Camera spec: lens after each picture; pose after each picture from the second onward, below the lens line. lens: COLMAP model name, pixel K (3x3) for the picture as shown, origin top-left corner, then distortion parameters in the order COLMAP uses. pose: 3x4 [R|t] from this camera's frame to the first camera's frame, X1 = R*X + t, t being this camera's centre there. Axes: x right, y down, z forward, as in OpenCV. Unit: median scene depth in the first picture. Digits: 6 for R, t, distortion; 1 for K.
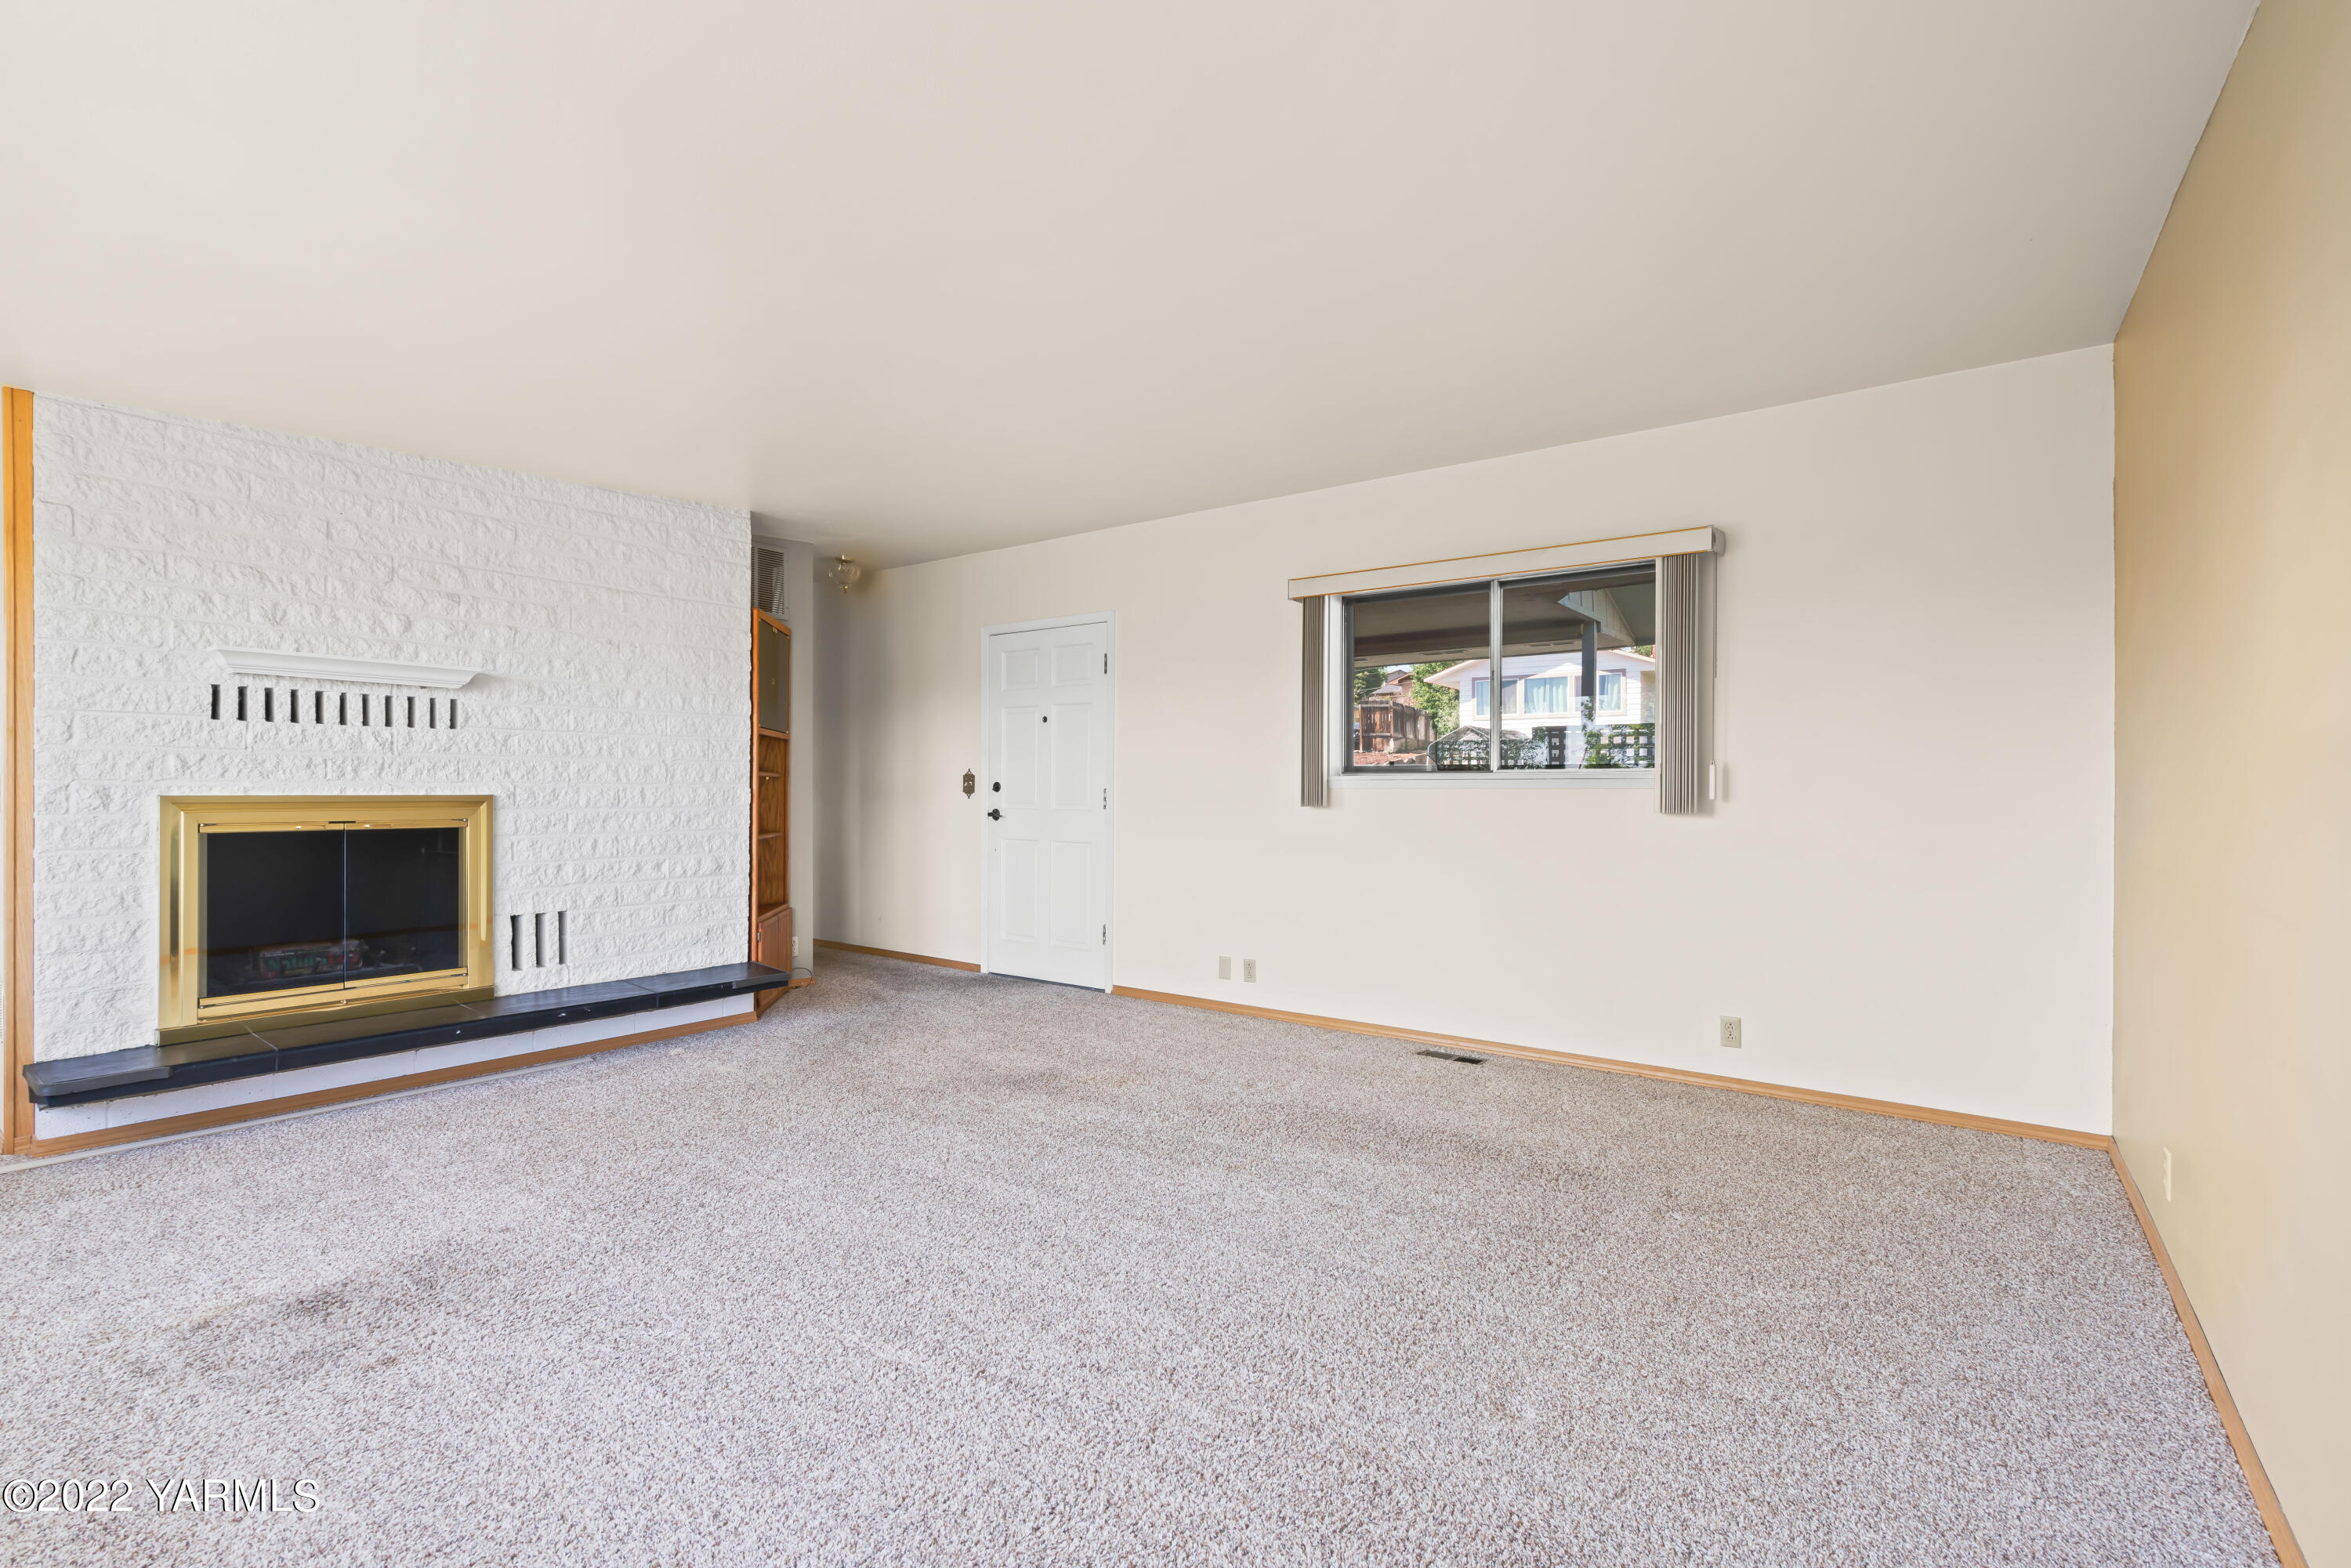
lens RADIAL K [[1084.3, 0, 1161.1], [0, 1084.3, 788.2], [0, 0, 1]] dist [-0.000652, 0.000610]
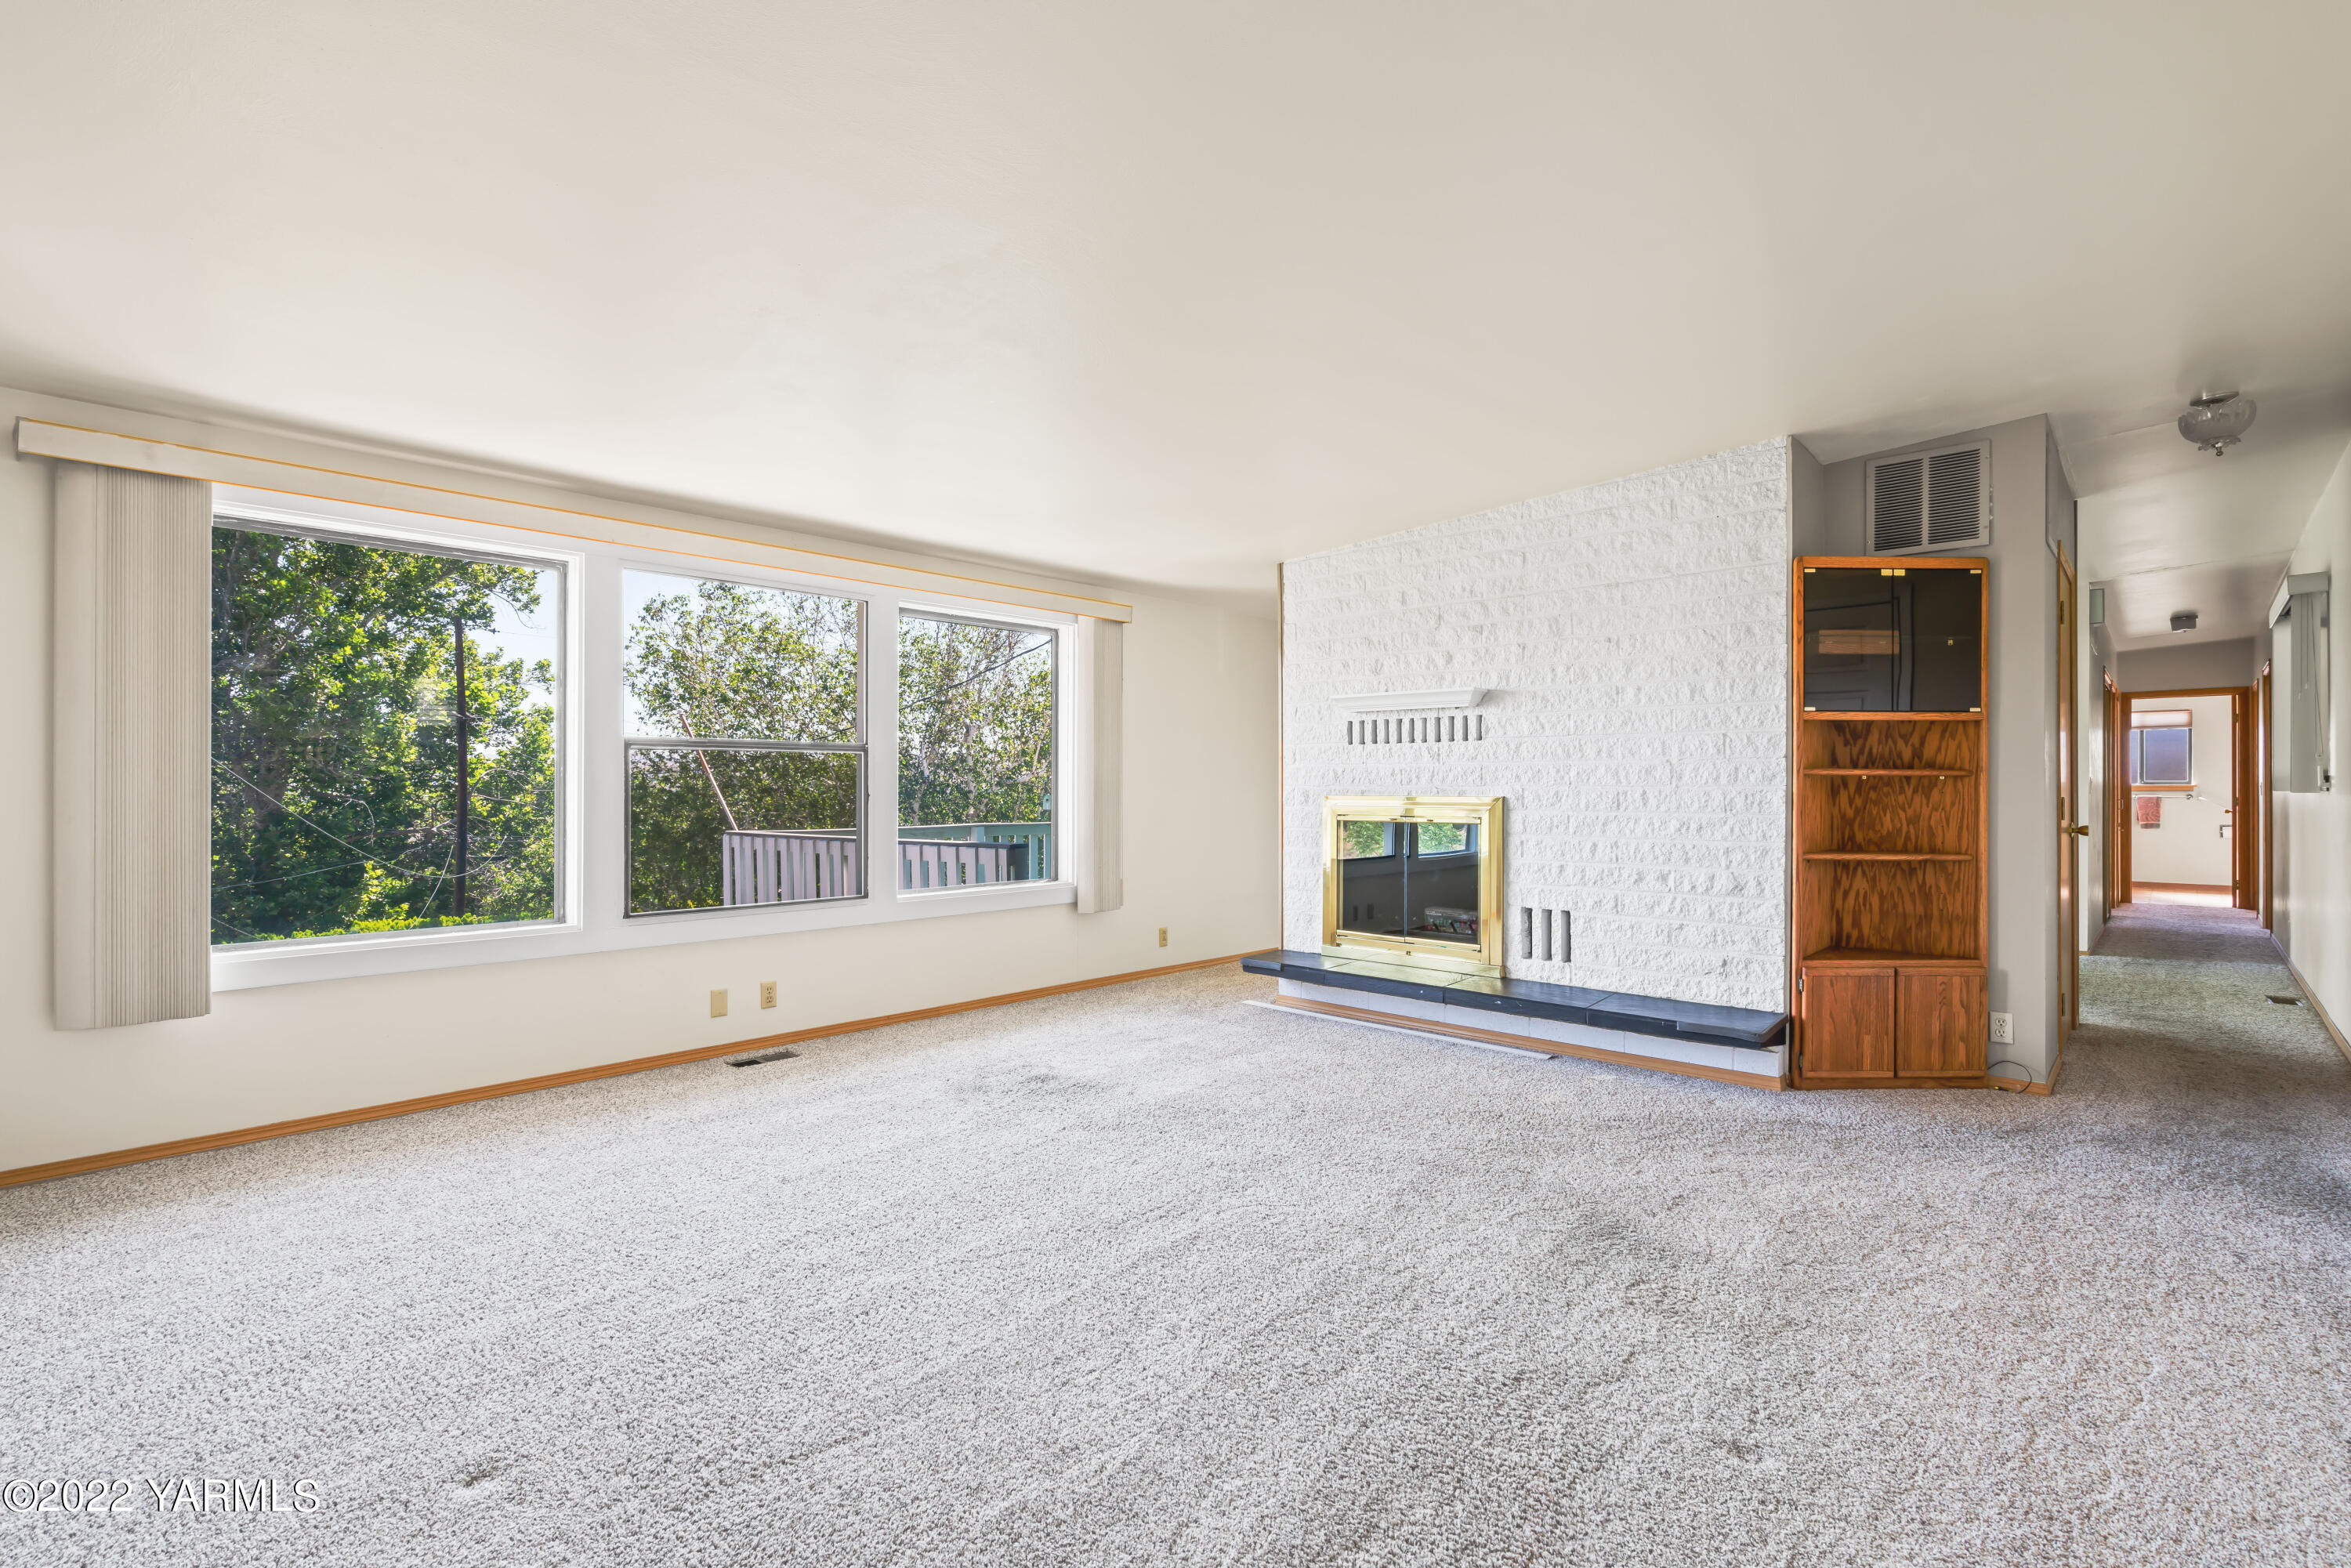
lens RADIAL K [[1084.3, 0, 1163.5], [0, 1084.3, 785.2], [0, 0, 1]] dist [-0.000652, 0.000610]
pose [[-0.116232, -0.006091, -0.993203, 0.507040], [-0.001924, 0.999981, -0.005907, 0.001388], [0.993220, 0.001225, -0.116241, 0.731528]]
